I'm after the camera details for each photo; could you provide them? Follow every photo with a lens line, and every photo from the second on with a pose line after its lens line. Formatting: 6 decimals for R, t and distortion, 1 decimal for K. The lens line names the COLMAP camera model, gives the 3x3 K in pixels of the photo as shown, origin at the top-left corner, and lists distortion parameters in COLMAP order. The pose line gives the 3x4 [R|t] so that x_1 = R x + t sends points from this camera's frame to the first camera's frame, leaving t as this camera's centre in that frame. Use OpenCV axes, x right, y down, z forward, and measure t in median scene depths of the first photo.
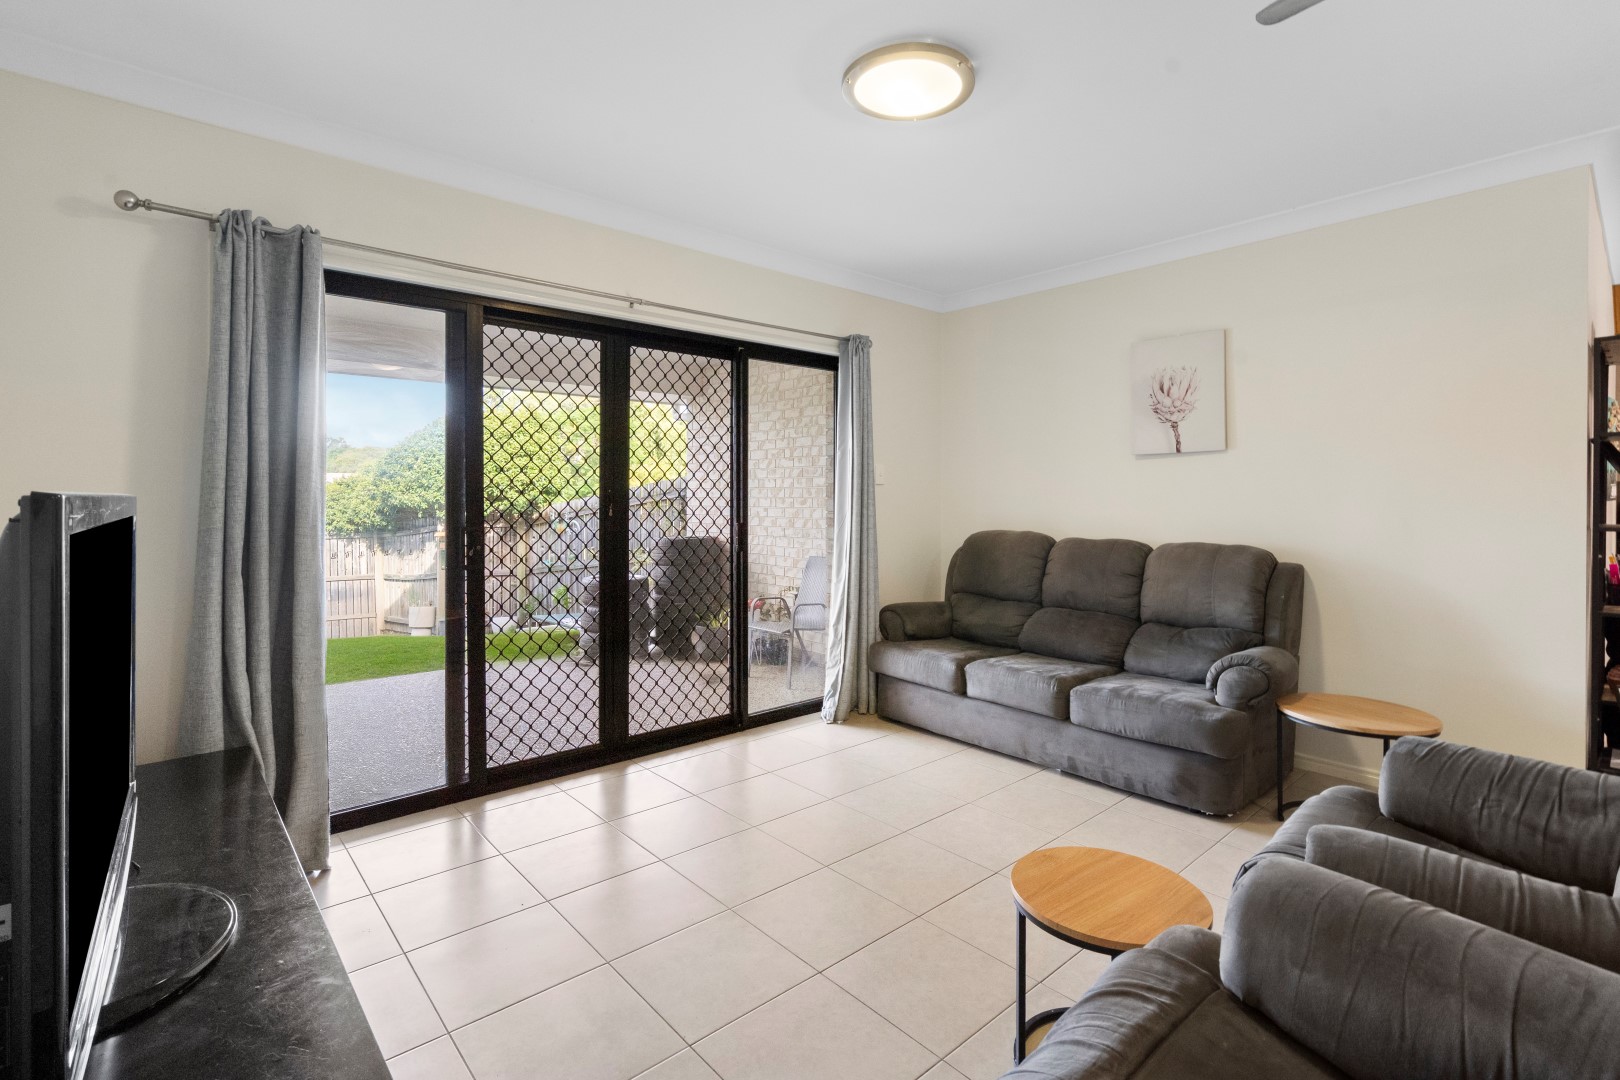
lens RADIAL K [[746.3, 0, 807.5], [0, 746.3, 504.9], [0, 0, 1]] dist [0.000305, 0.000057]
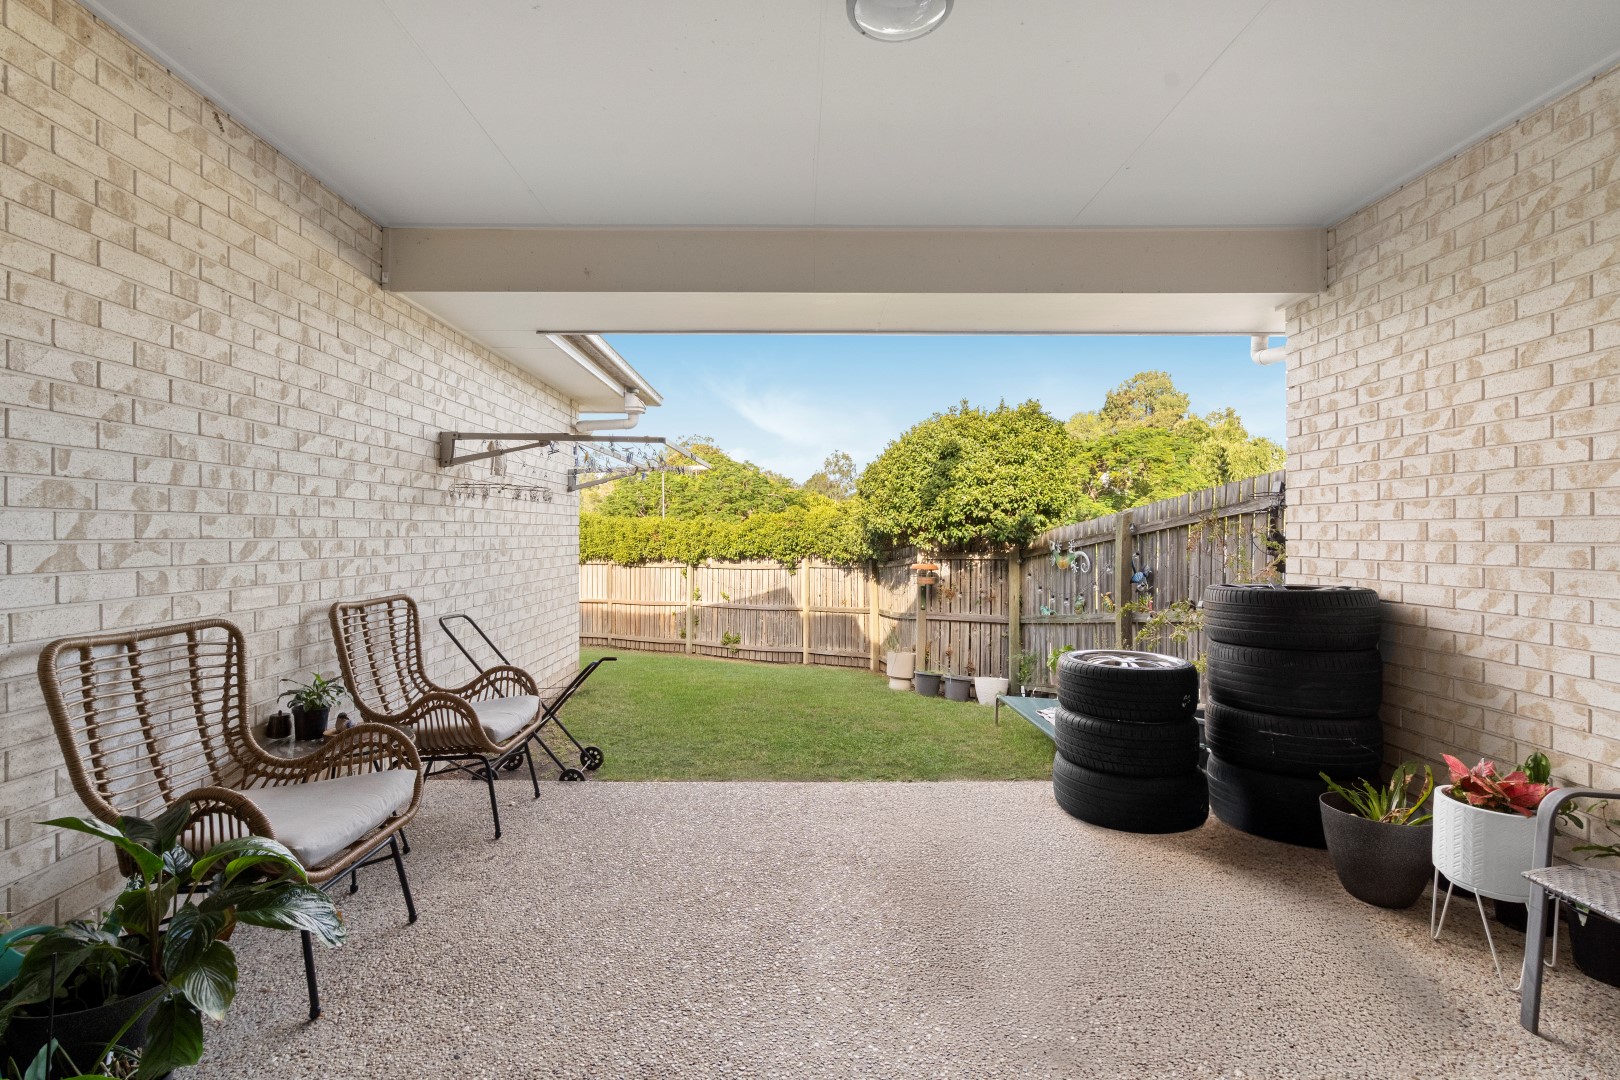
lens RADIAL K [[729.0, 0, 810.0], [0, 729.0, 540.0], [0, 0, 1]] dist [0.001919, 0.000336]
pose [[0.756000, 0.003720, -0.654562, -0.095702], [-0.004192, 0.999991, 0.000842, 0.015743], [0.654559, 0.002107, 0.756008, 0.488803]]
